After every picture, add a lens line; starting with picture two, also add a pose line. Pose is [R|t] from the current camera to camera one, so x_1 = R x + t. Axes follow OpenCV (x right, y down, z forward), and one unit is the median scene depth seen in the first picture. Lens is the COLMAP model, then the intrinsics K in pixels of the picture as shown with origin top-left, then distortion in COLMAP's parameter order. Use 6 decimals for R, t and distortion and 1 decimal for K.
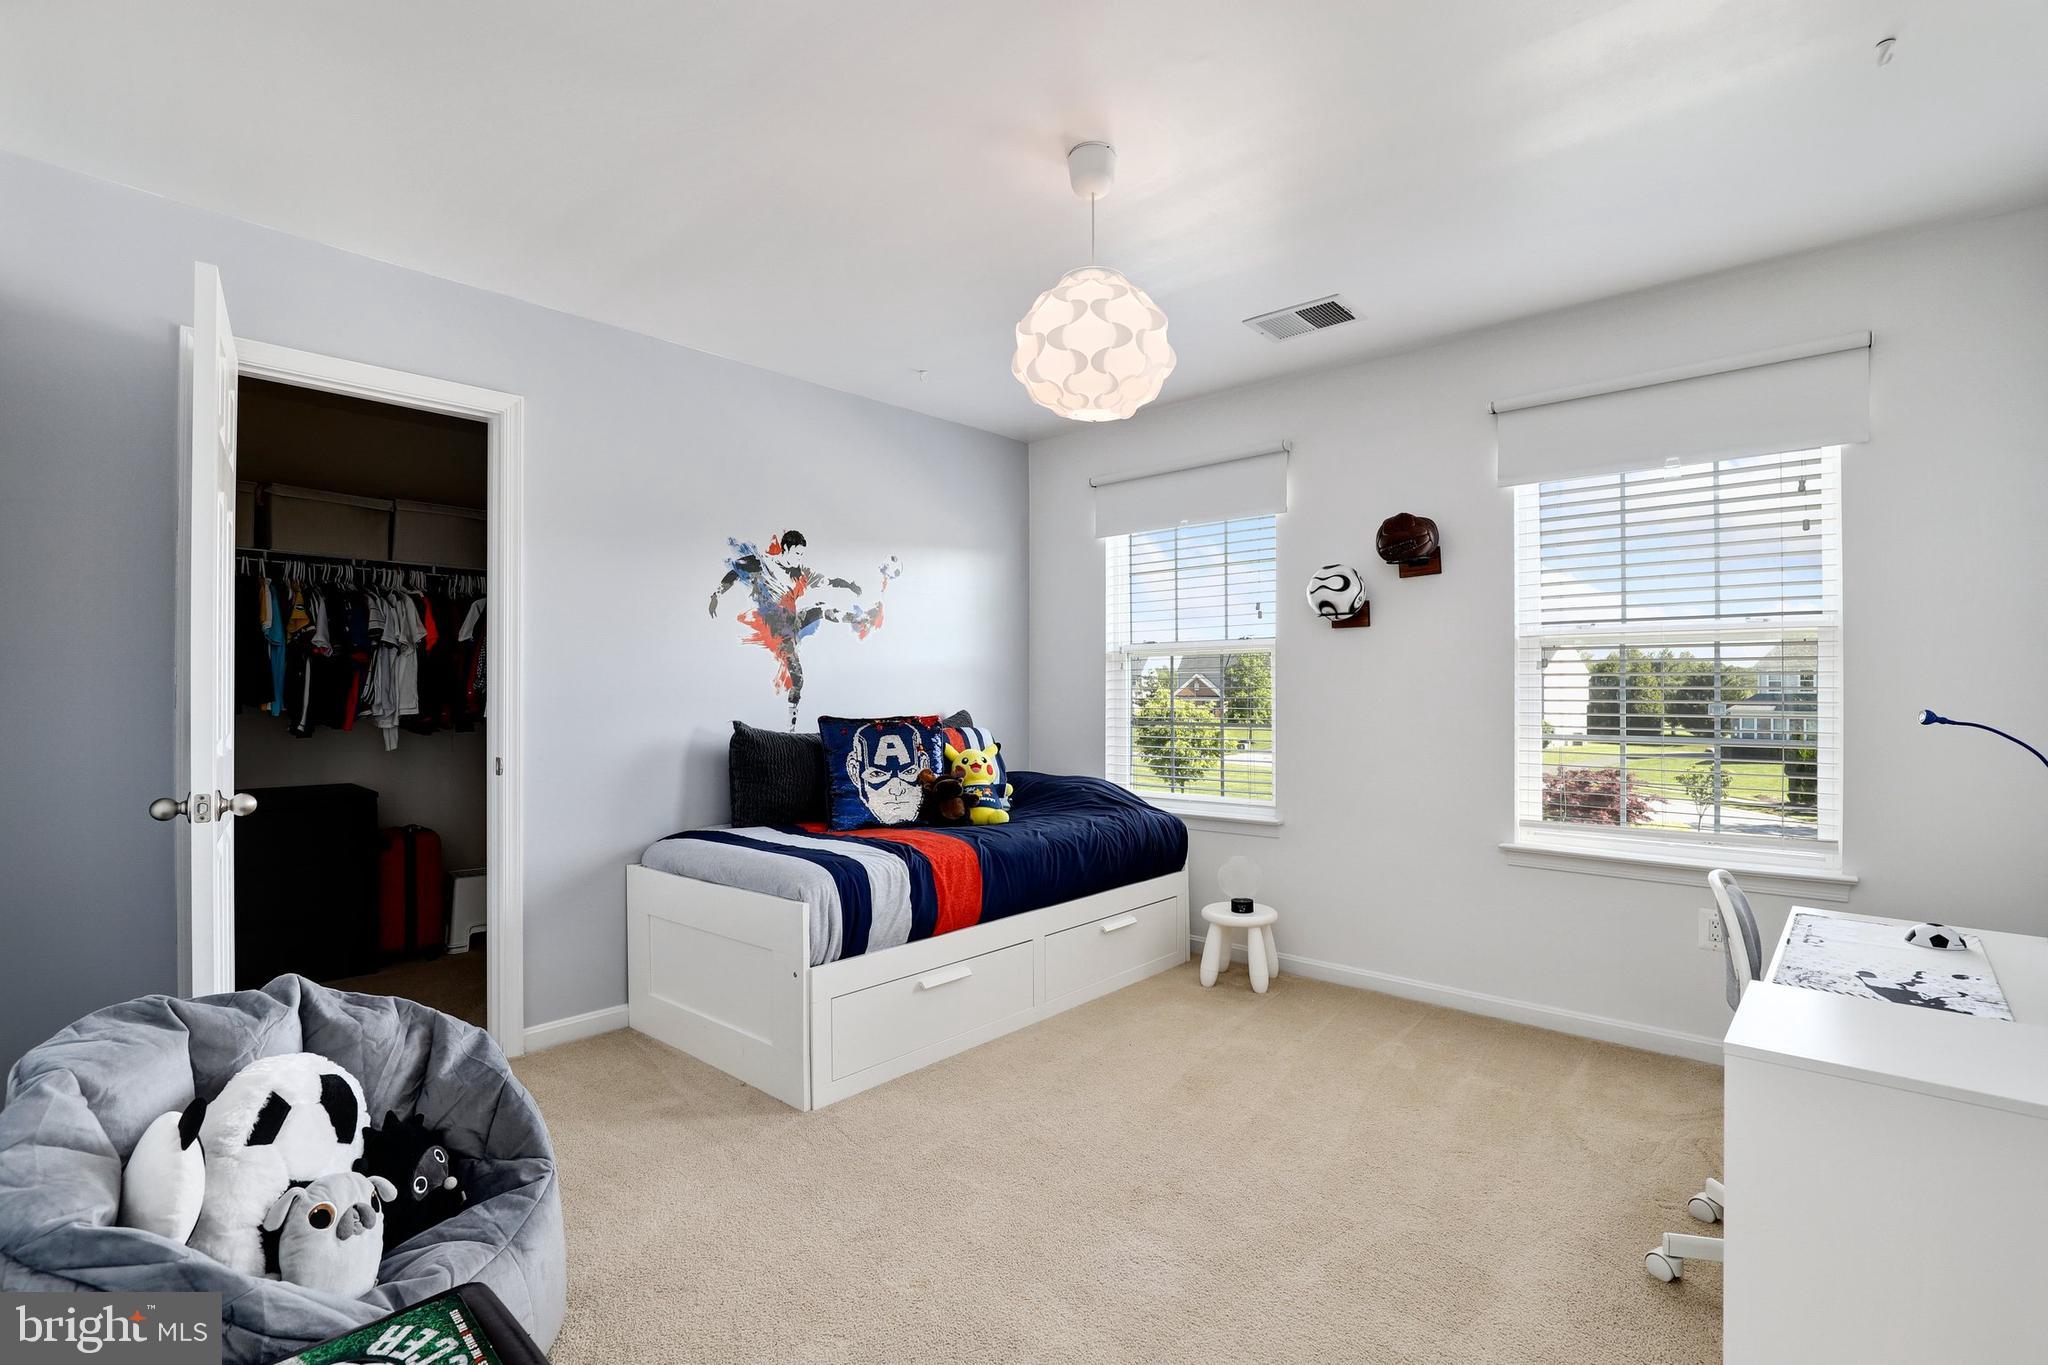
lens RADIAL K [[940.2, 0, 1027.9], [0, 940.2, 685.8], [0, 0, 1]] dist [-0.016184, 0.000949]
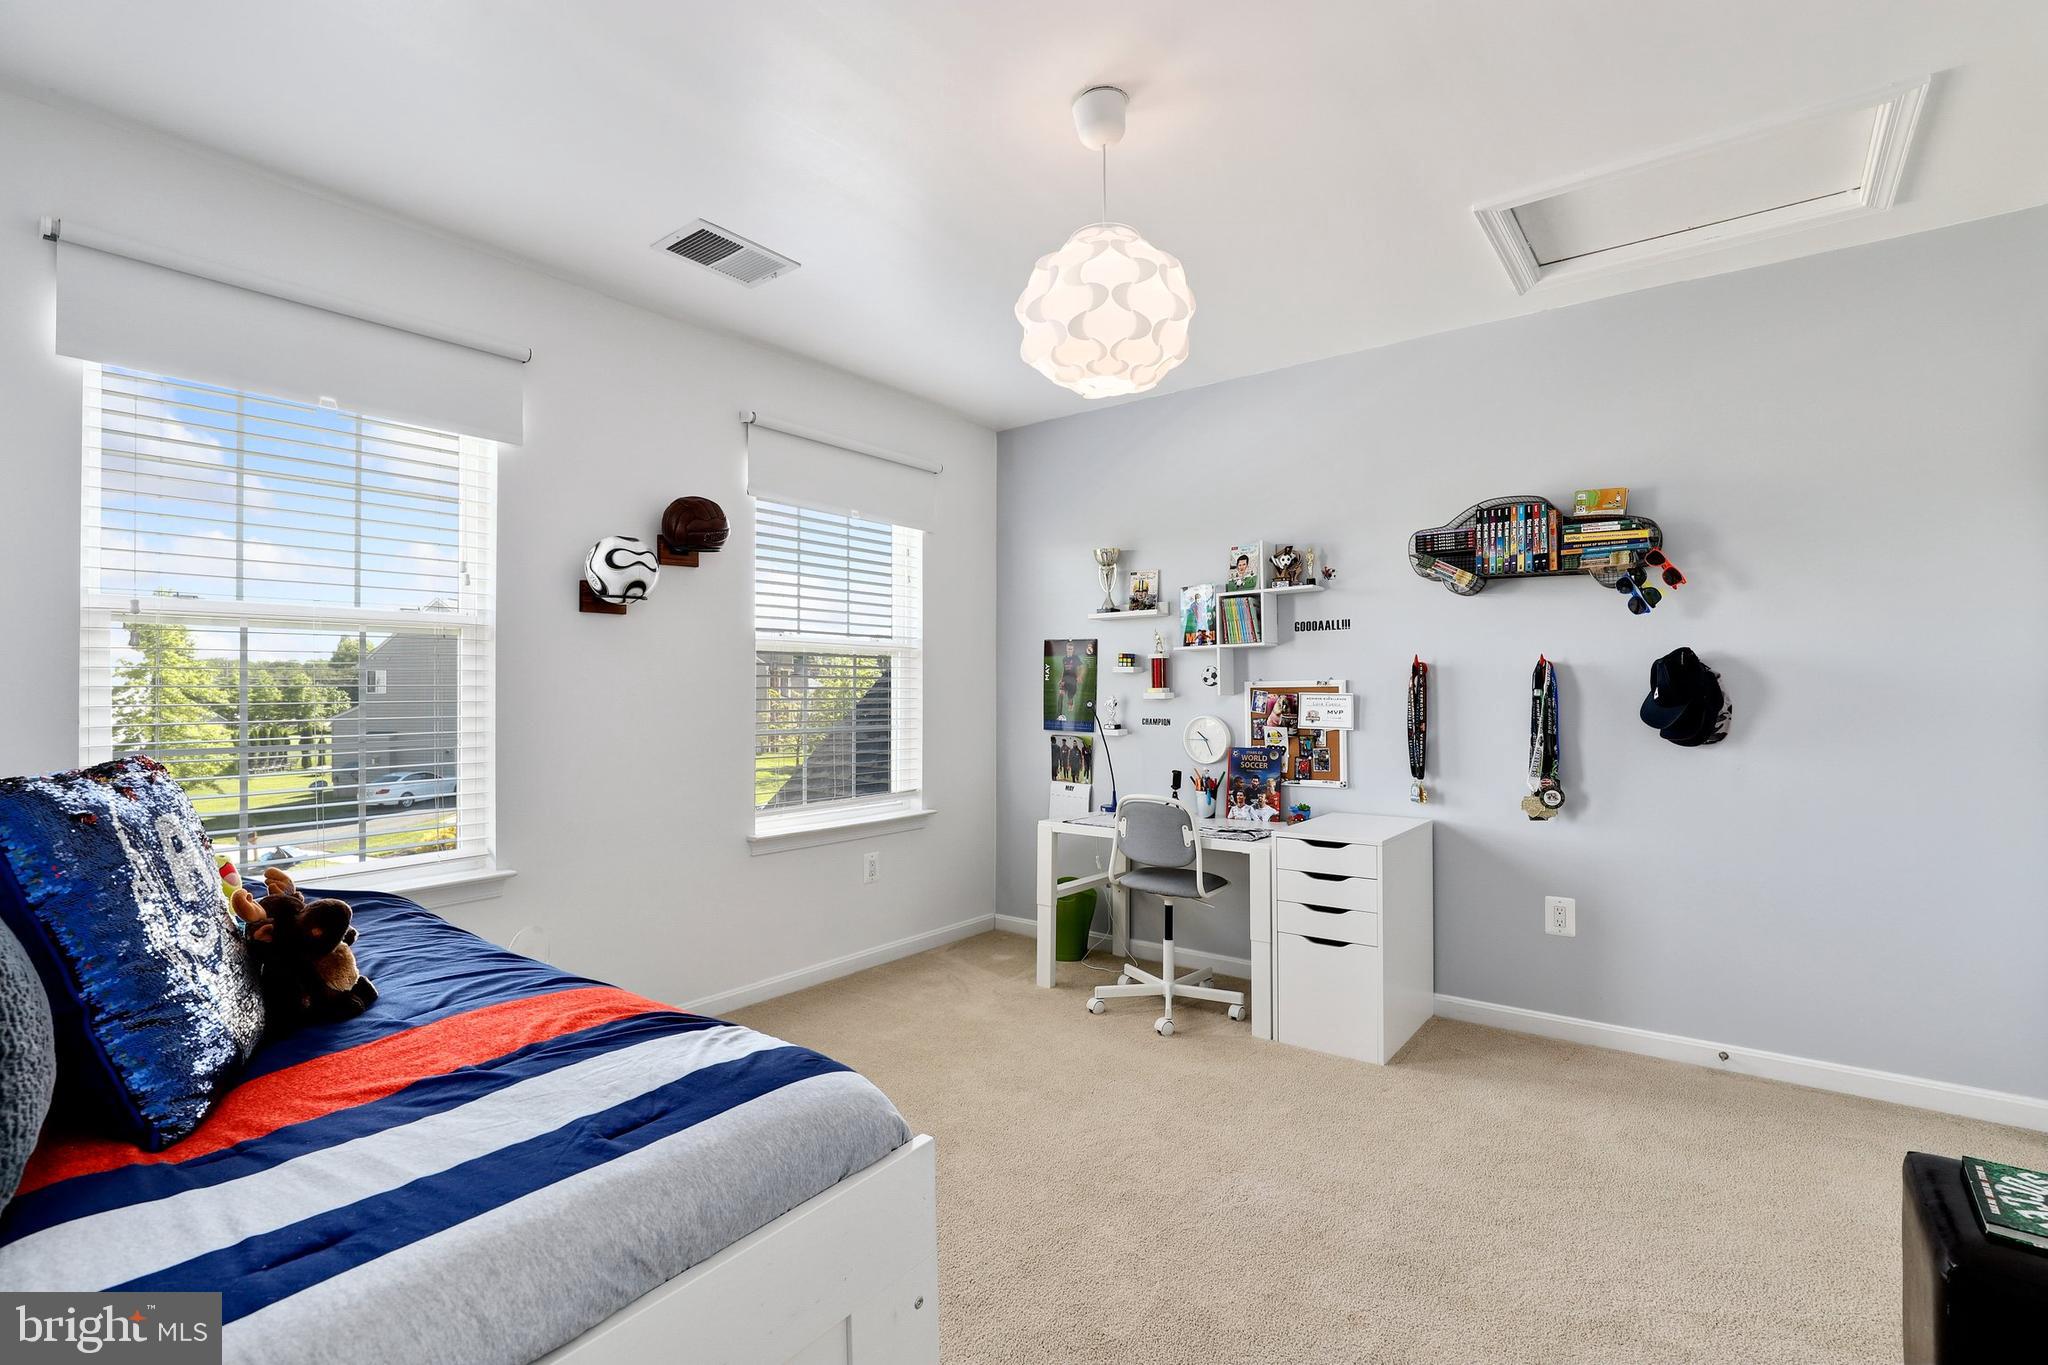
lens RADIAL K [[940.2, 0, 1025.3], [0, 940.2, 686.0], [0, 0, 1]] dist [-0.016184, 0.000949]
pose [[-0.098129, -0.001524, 0.995173, -0.571964], [-0.012877, 0.999917, 0.000262, -0.003679], [-0.995090, -0.012789, -0.098140, 0.808902]]
